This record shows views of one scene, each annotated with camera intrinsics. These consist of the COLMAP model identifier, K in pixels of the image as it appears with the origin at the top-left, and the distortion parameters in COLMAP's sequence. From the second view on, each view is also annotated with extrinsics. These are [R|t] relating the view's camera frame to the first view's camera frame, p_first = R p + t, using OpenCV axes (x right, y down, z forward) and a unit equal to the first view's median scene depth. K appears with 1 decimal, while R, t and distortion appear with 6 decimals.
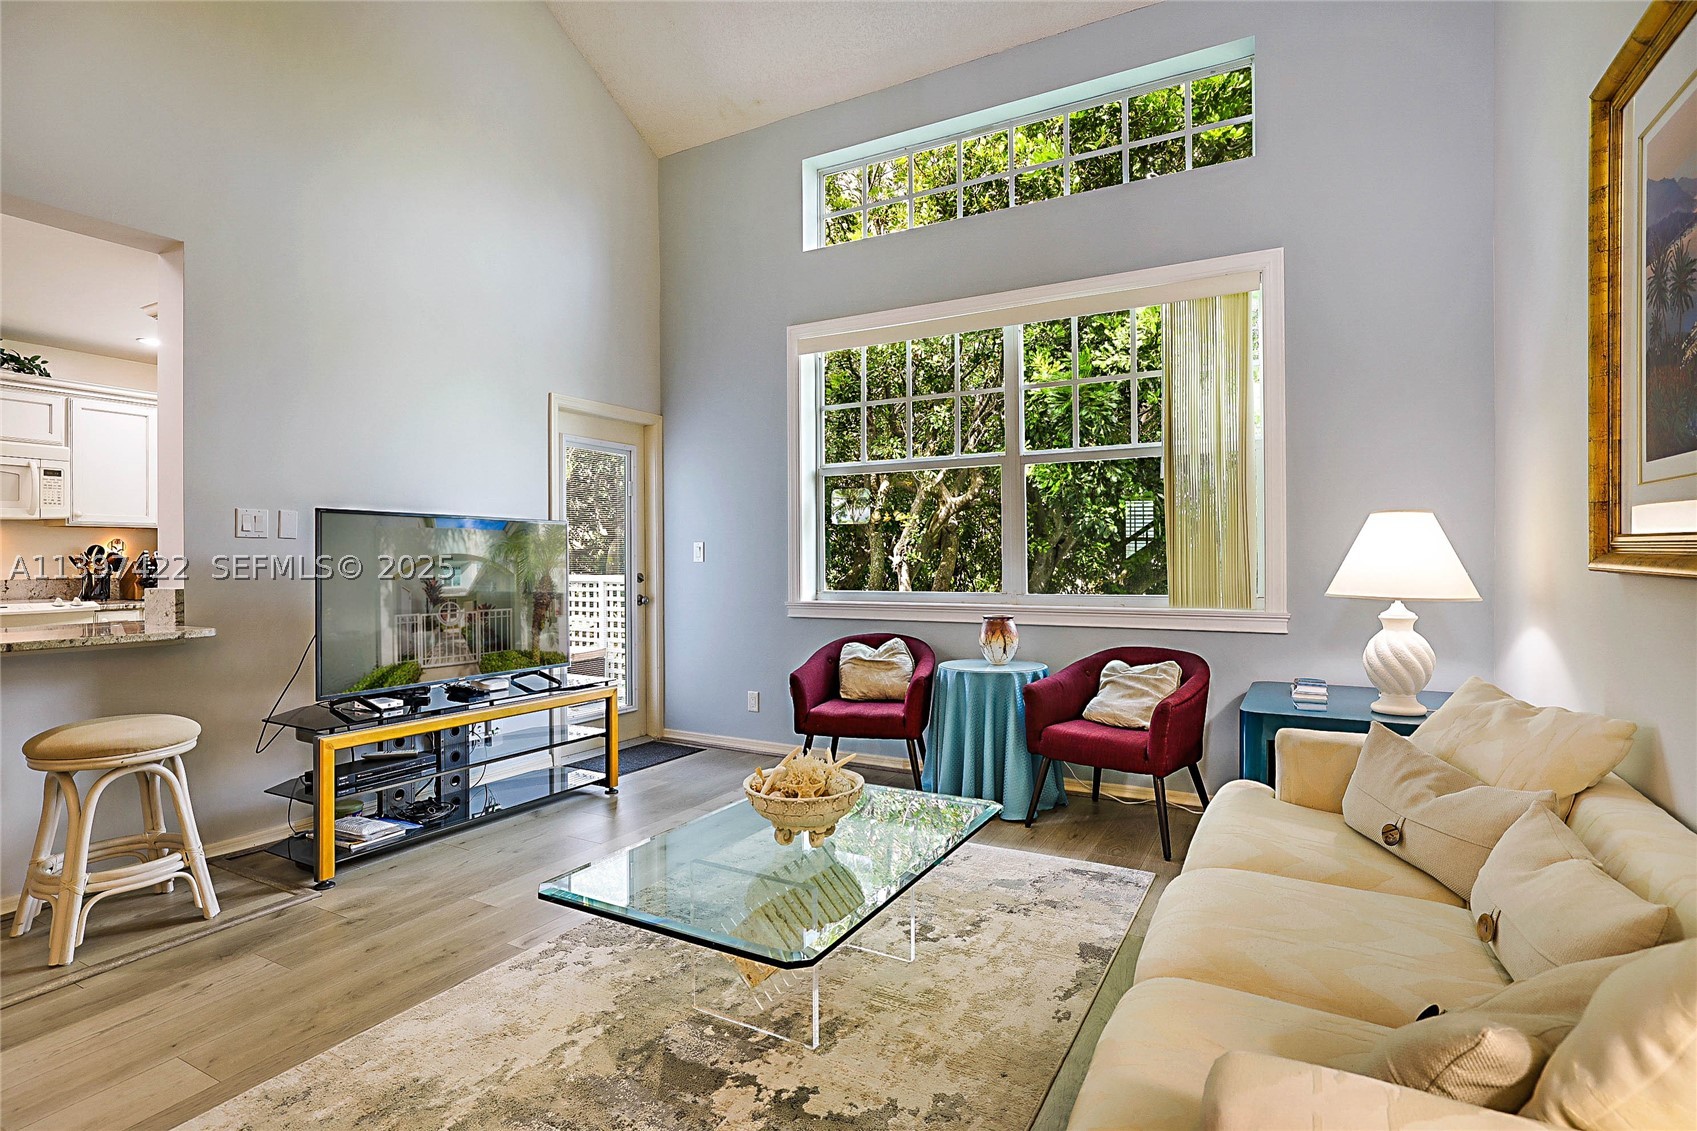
lens RADIAL K [[854.3, 0, 832.5], [0, 854.3, 558.3], [0, 0, 1]] dist [-0.021105, 0.006981]
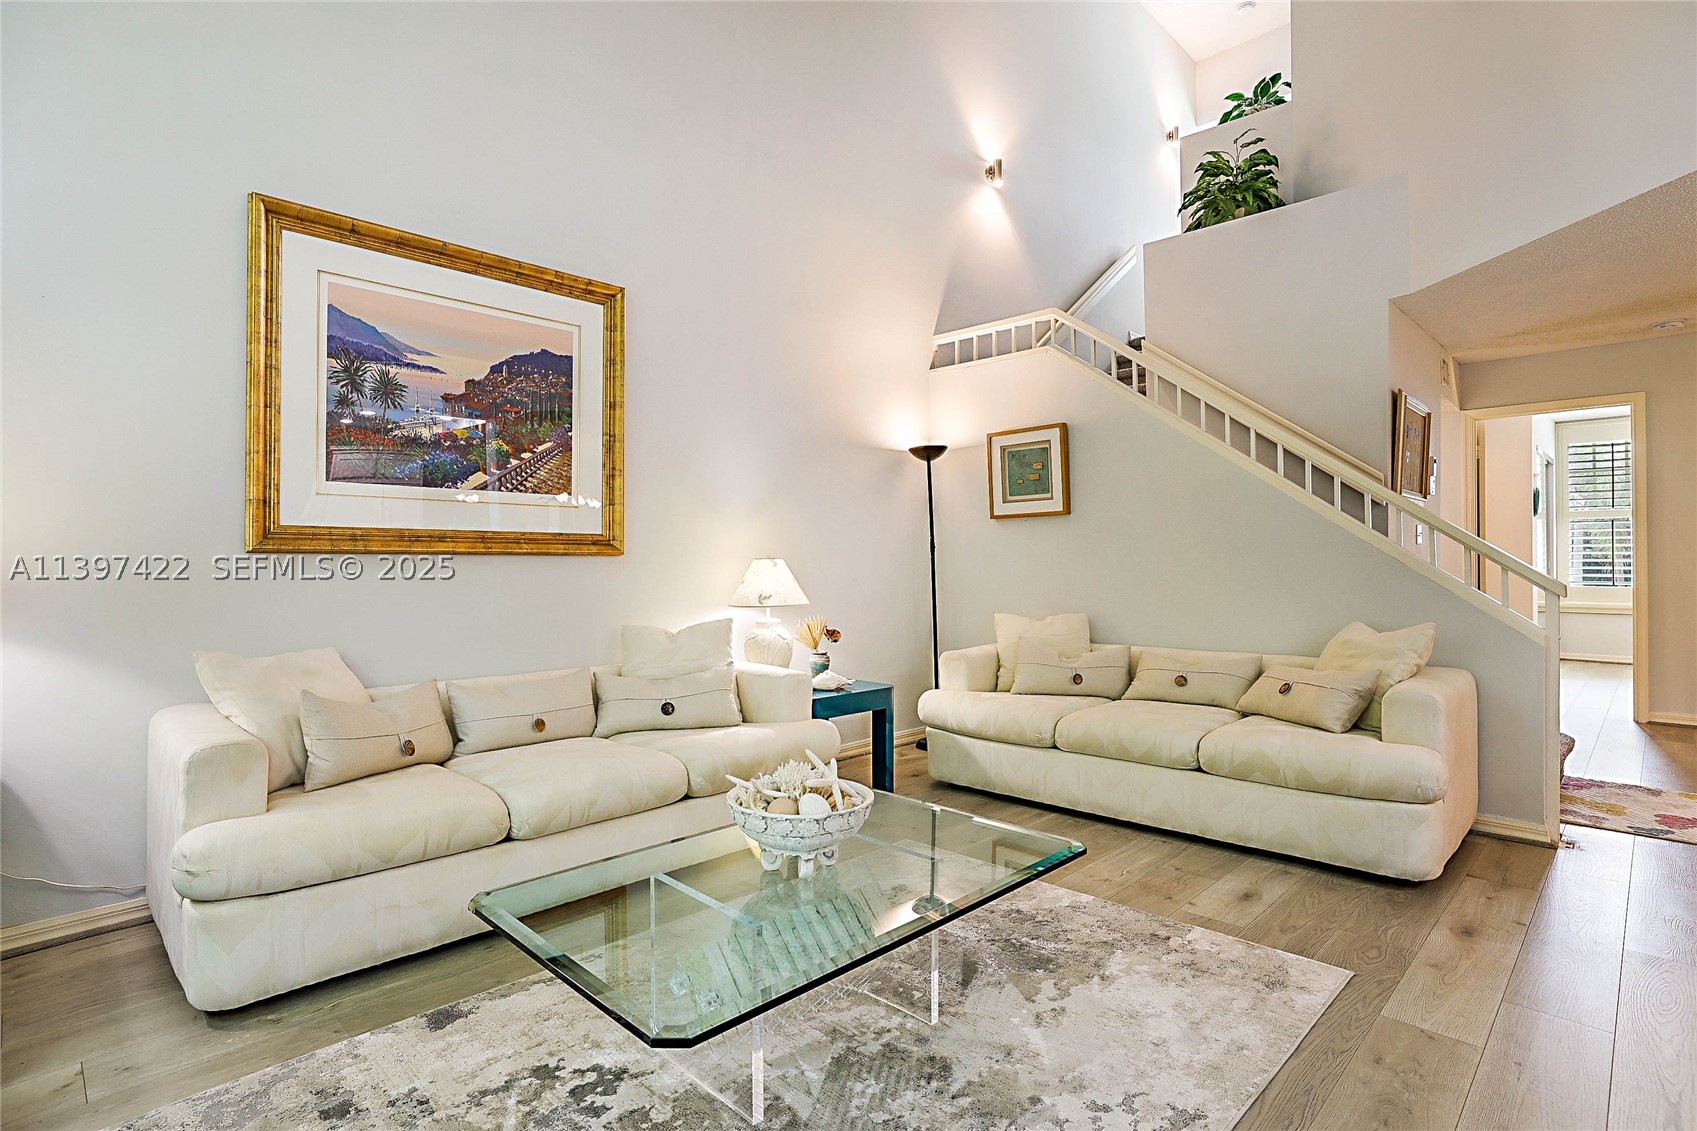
lens RADIAL K [[854.3, 0, 839.4], [0, 854.3, 551.6], [0, 0, 1]] dist [-0.021105, 0.006981]
pose [[-0.967063, 0.016170, 0.254023, -0.247213], [0.013946, 0.999847, -0.010552, 0.031898], [-0.254155, -0.006662, -0.967140, 1.552208]]
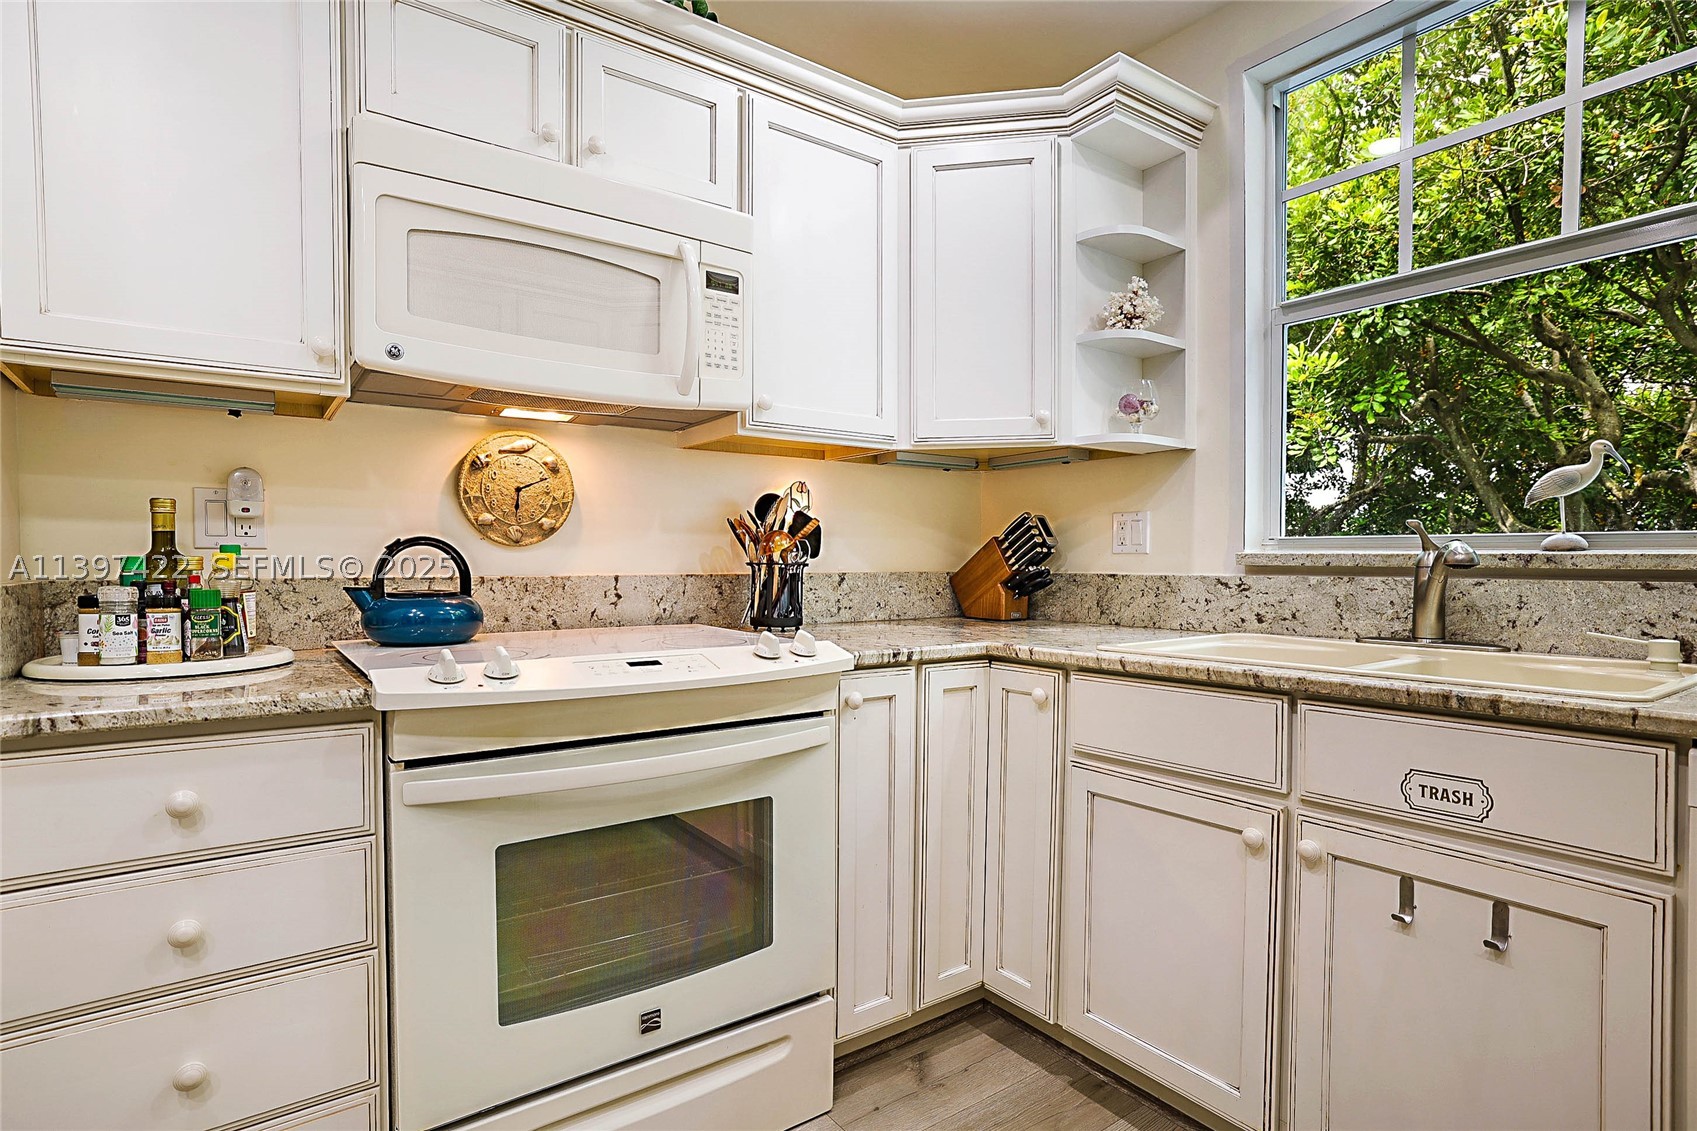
lens RADIAL K [[854.3, 0, 783.3], [0, 854.3, 581.5], [0, 0, 1]] dist [-0.021105, 0.006981]
pose [[0.898602, 0.011715, -0.438609, -1.311555], [-0.001111, 0.999701, 0.024424, 0.032143], [0.438764, -0.021460, 0.898346, 1.205089]]
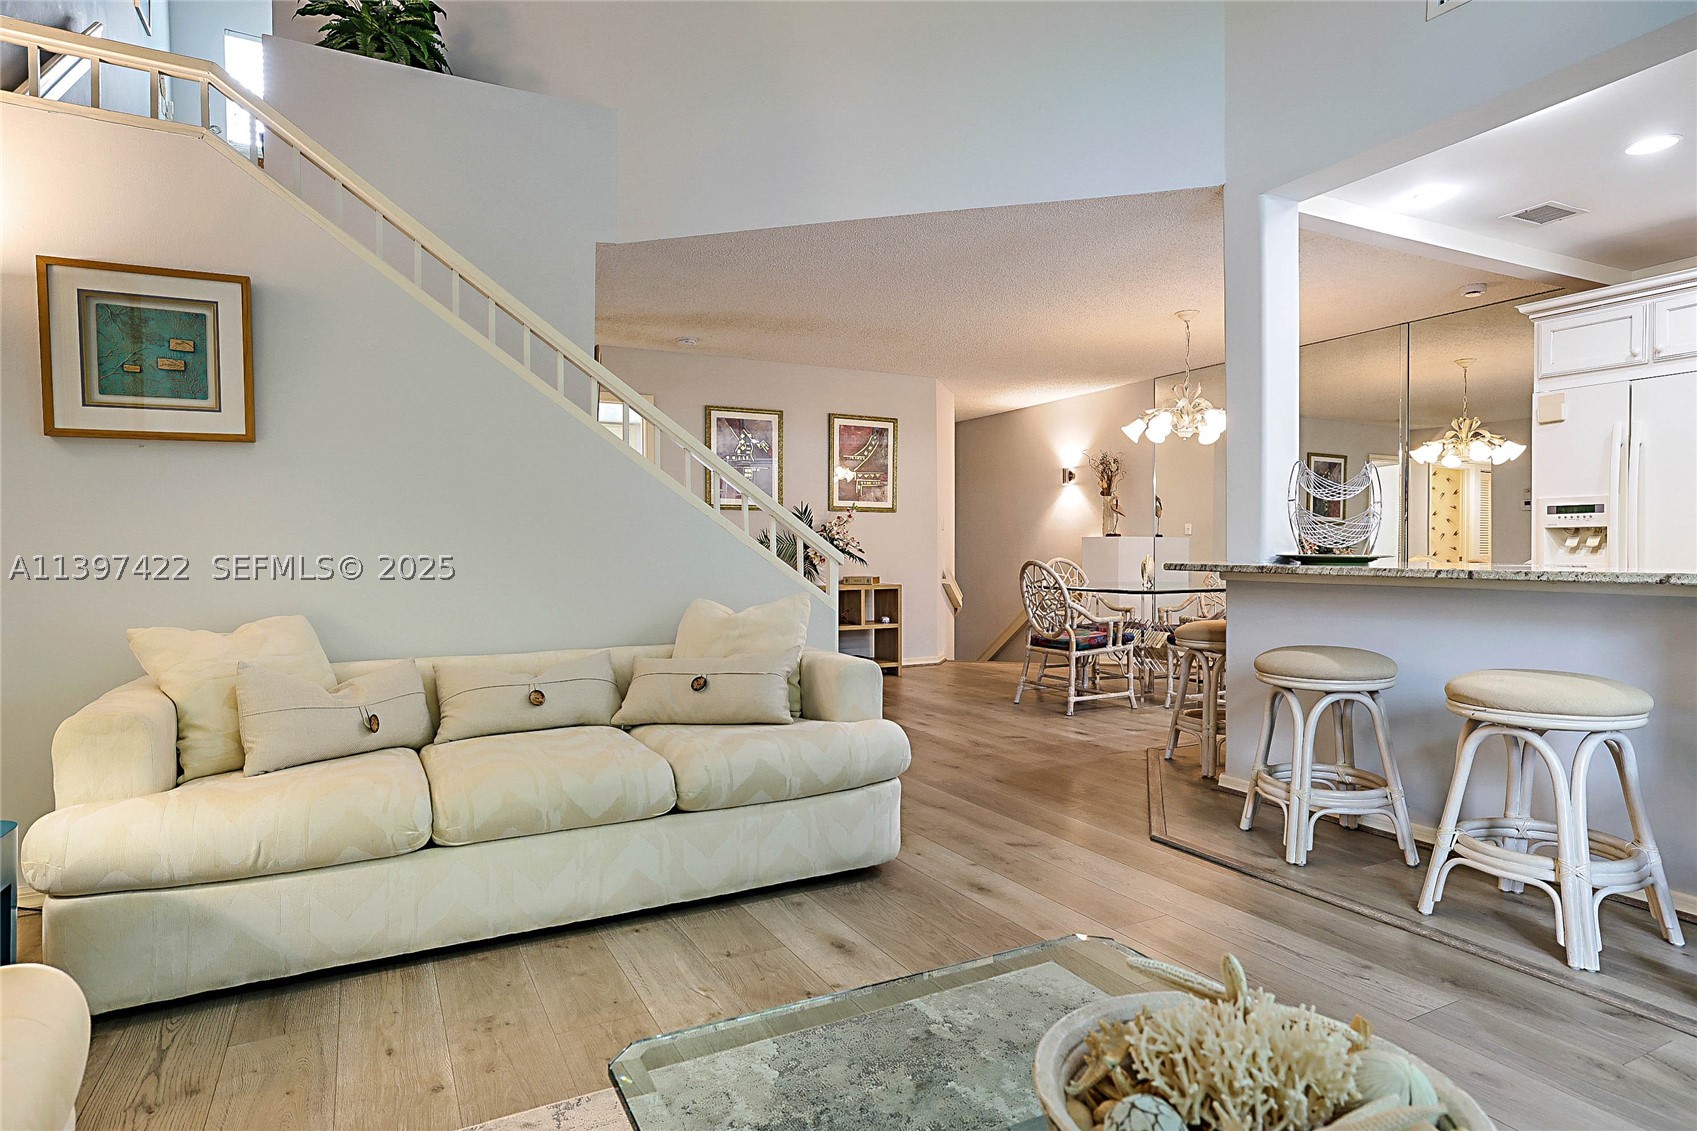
lens RADIAL K [[916.6, 0, 851.6], [0, 916.6, 558.7], [0, 0, 1]] dist [0.000749, 0.006599]
pose [[-0.542250, 0.015426, -0.840076, 0.252083], [0.004684, 0.999871, 0.015337, 0.064607], [0.840204, 0.004382, -0.542252, 0.916922]]
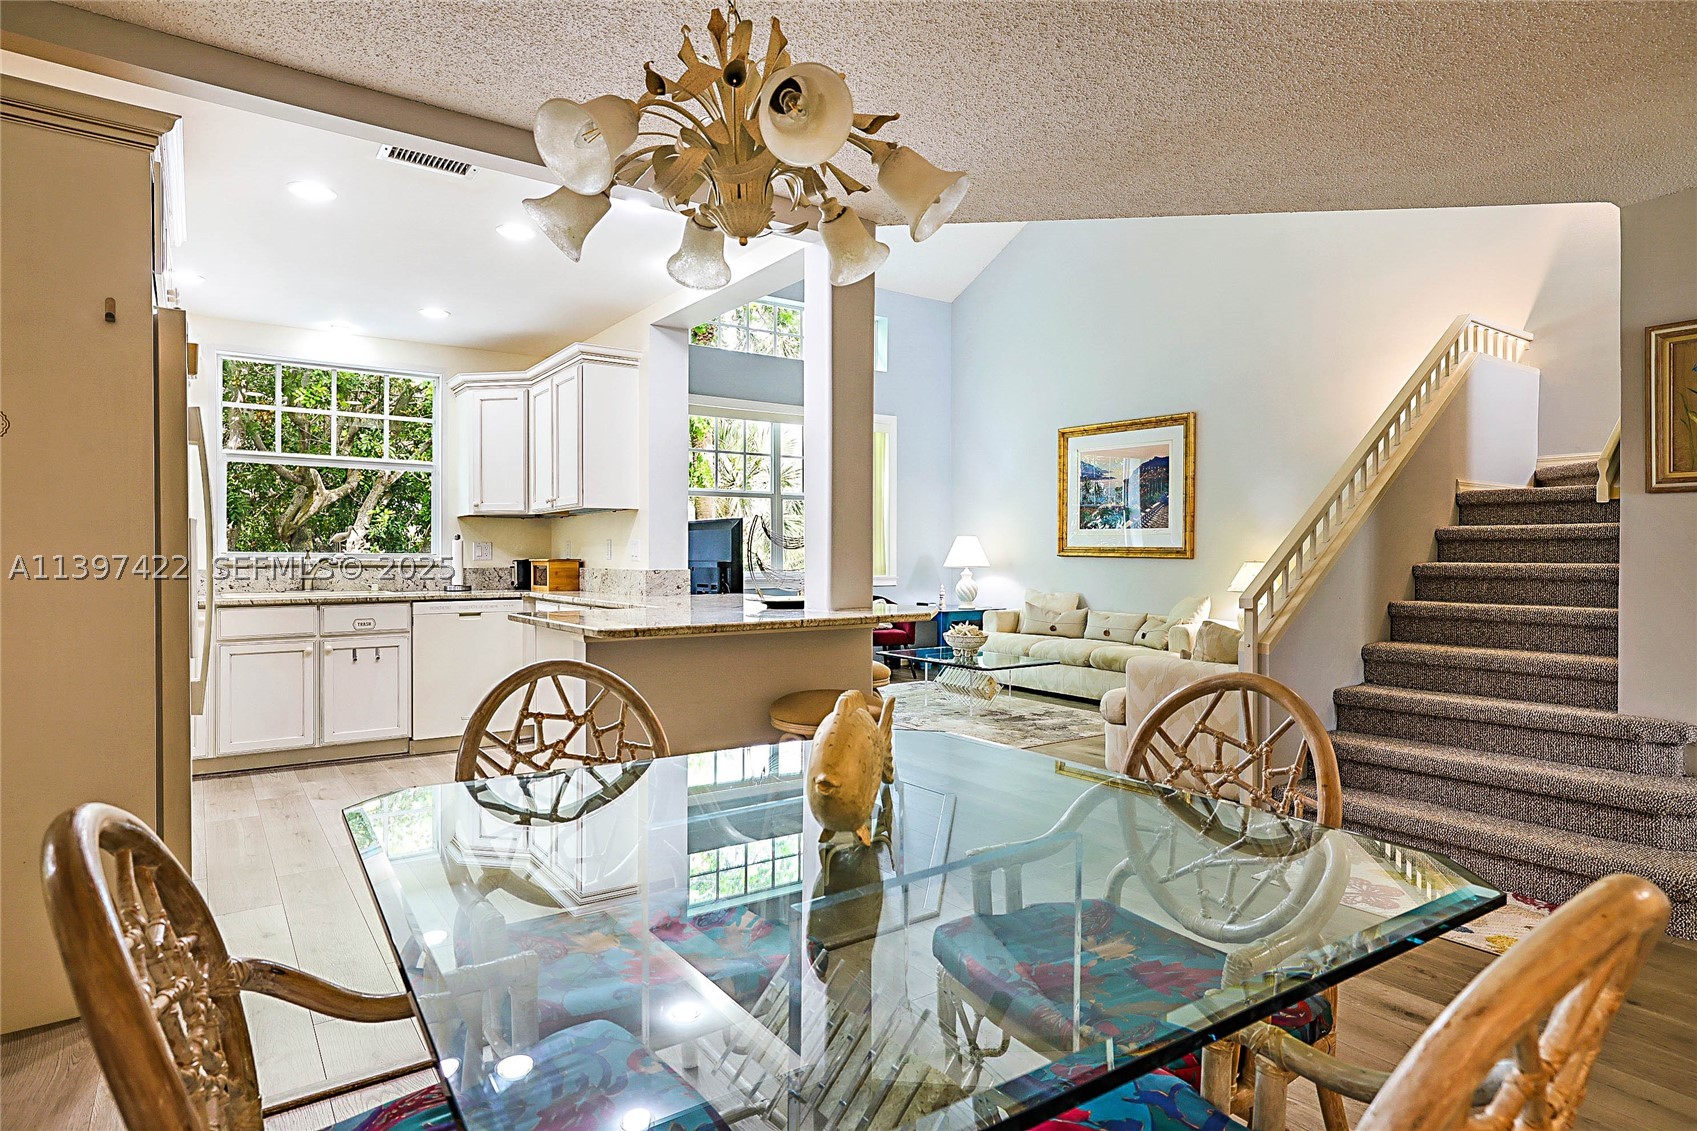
lens RADIAL K [[916.6, 0, 836.4], [0, 916.6, 560.6], [0, 0, 1]] dist [0.000749, 0.006599]
pose [[0.423319, -0.003183, 0.905975, -2.440757], [-0.002999, 0.999983, 0.004915, 0.013796], [-0.905976, -0.004798, 0.423302, 0.126508]]
